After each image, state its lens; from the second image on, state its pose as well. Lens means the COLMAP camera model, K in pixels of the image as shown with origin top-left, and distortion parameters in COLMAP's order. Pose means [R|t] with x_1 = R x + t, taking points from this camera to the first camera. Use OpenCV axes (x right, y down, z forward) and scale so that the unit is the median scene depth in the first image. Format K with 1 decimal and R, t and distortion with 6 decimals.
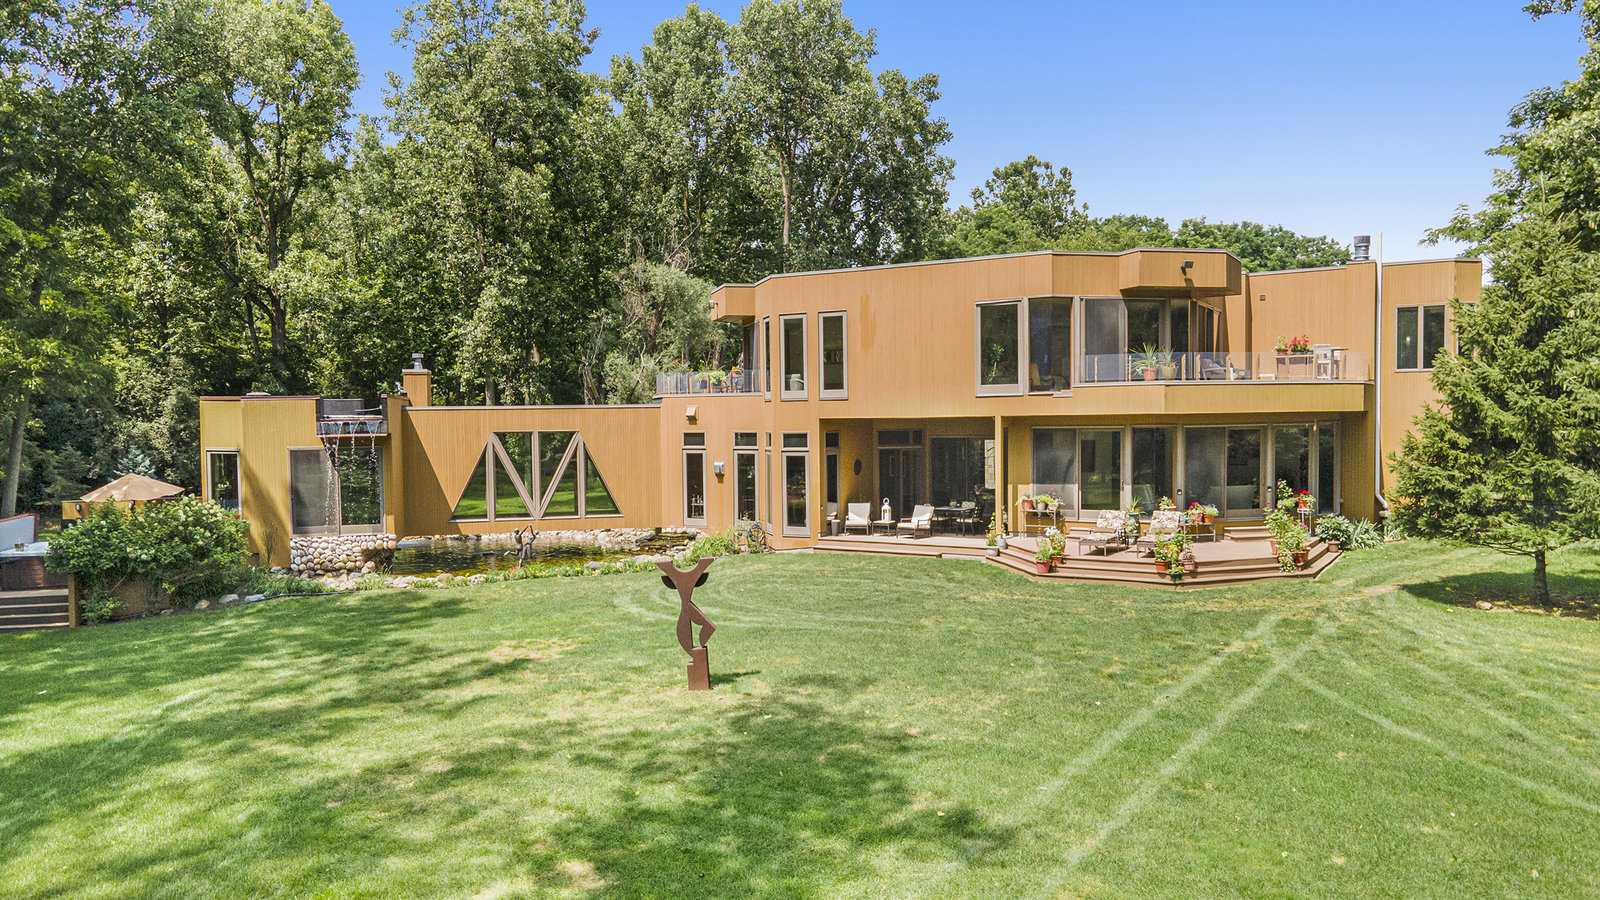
lens RADIAL K [[1162.8, 0, 800.0], [0, 1162.8, 450.0], [0, 0, 1]] dist [0.010529, 0.002068]
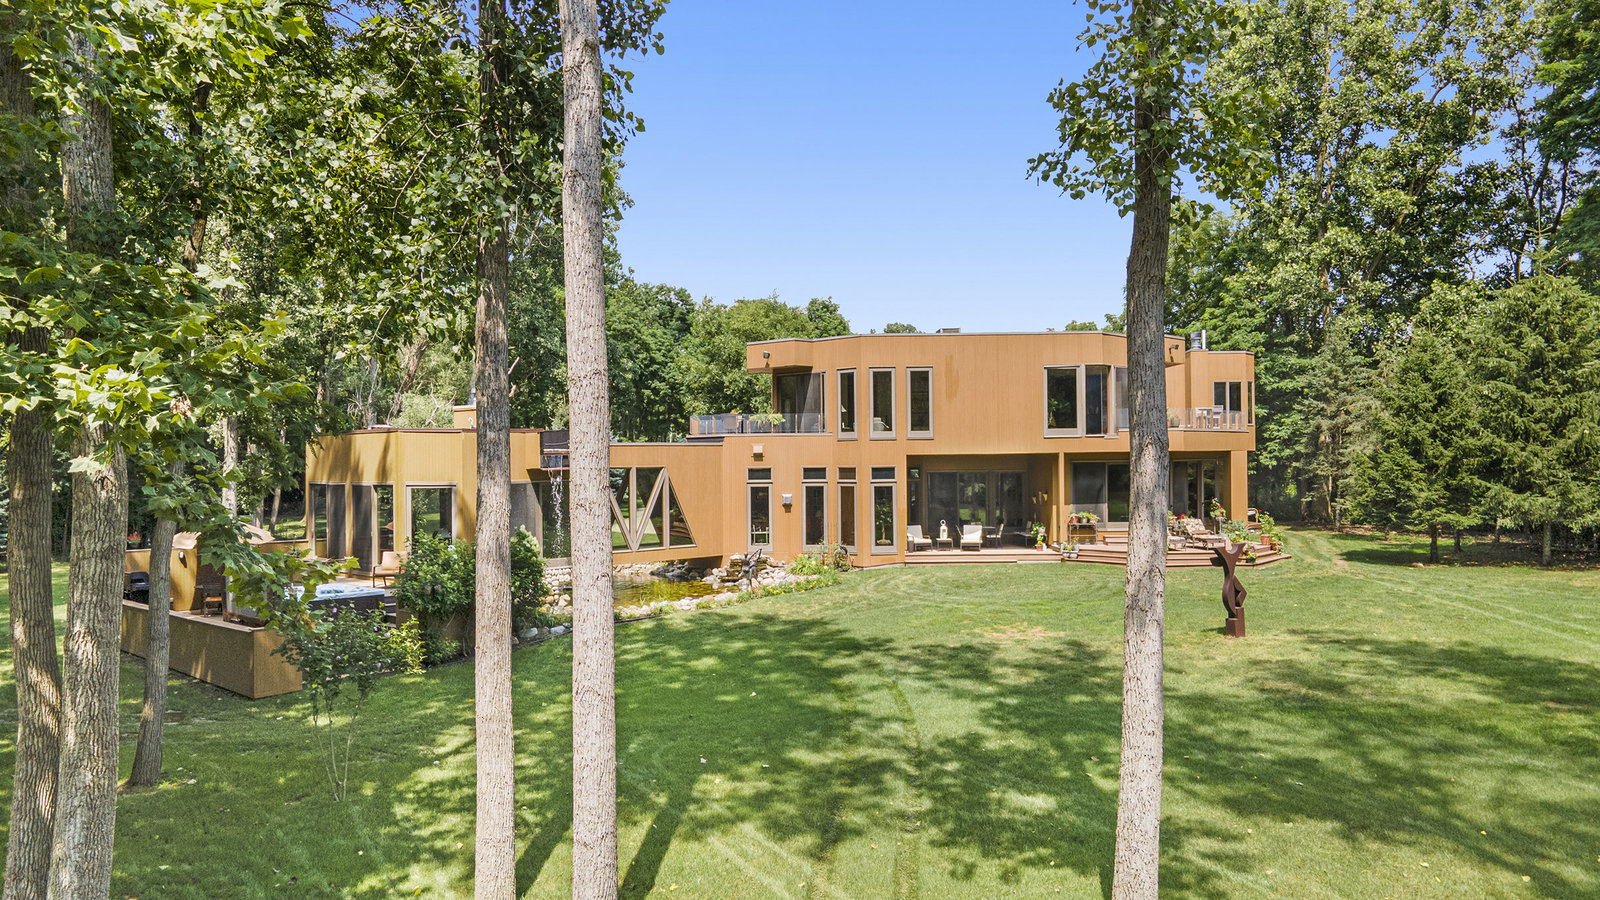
lens RADIAL K [[1162.8, 0, 800.0], [0, 1162.8, 450.0], [0, 0, 1]] dist [0.010529, 0.002068]
pose [[0.849193, 0.007524, 0.528030, -0.708421], [0.017083, 0.998984, -0.041707, 0.016181], [-0.527807, 0.044437, 0.848201, 0.036578]]
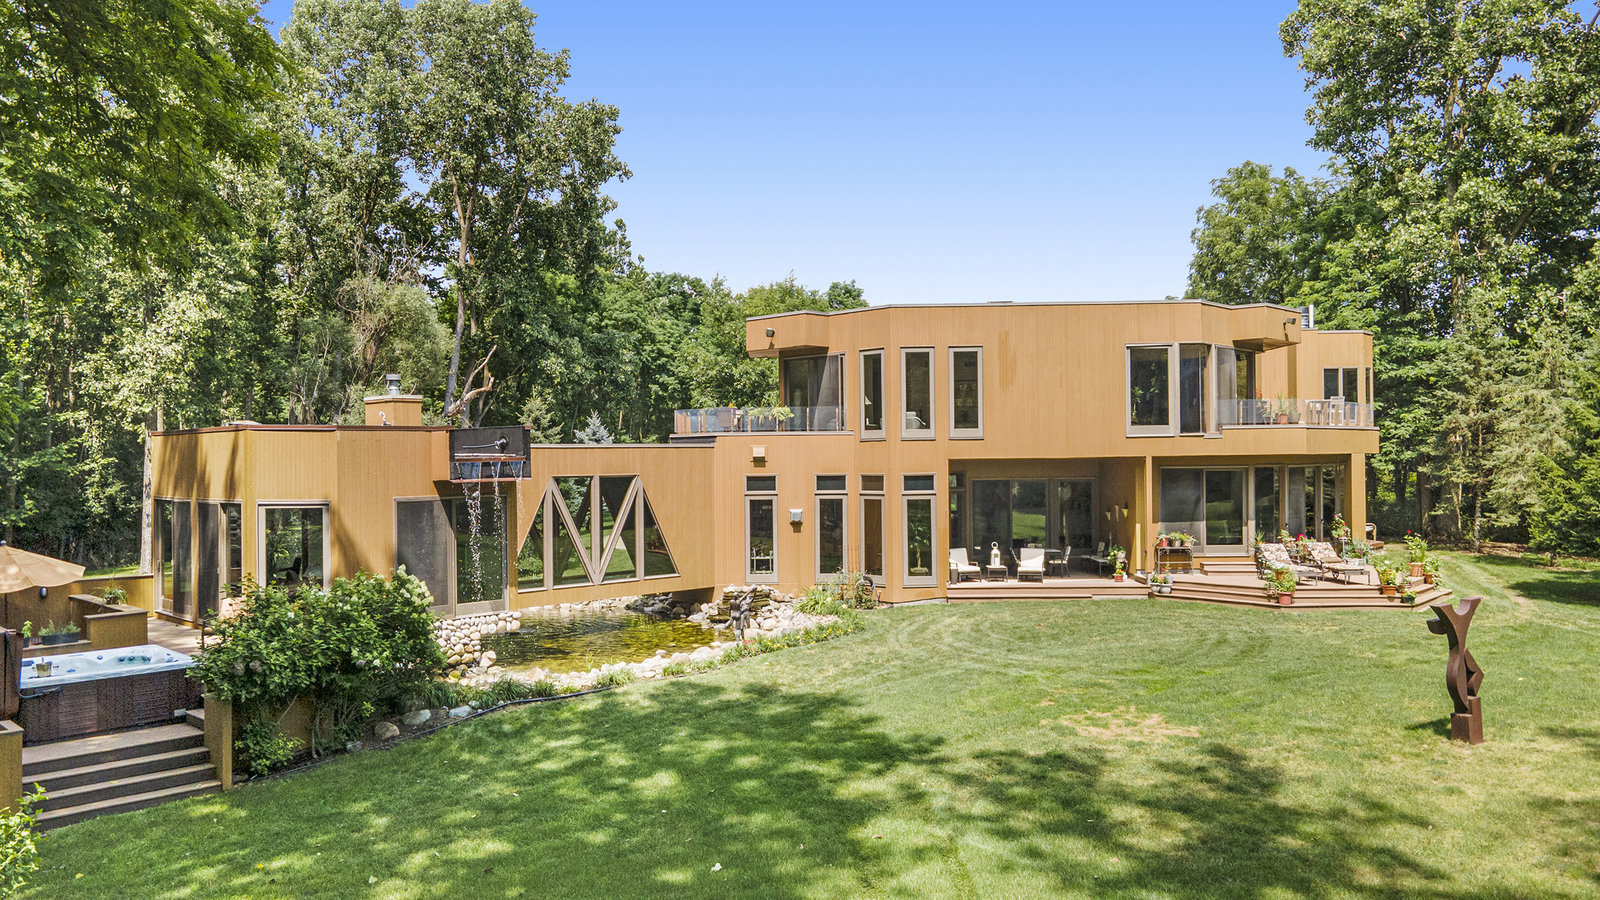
lens RADIAL K [[1162.8, 0, 800.0], [0, 1162.8, 450.0], [0, 0, 1]] dist [0.010529, 0.002068]
pose [[0.859806, 0.006713, 0.510577, -0.562476], [0.016433, 0.999032, -0.040807, 0.001808], [-0.510357, 0.043477, 0.858863, 0.253323]]
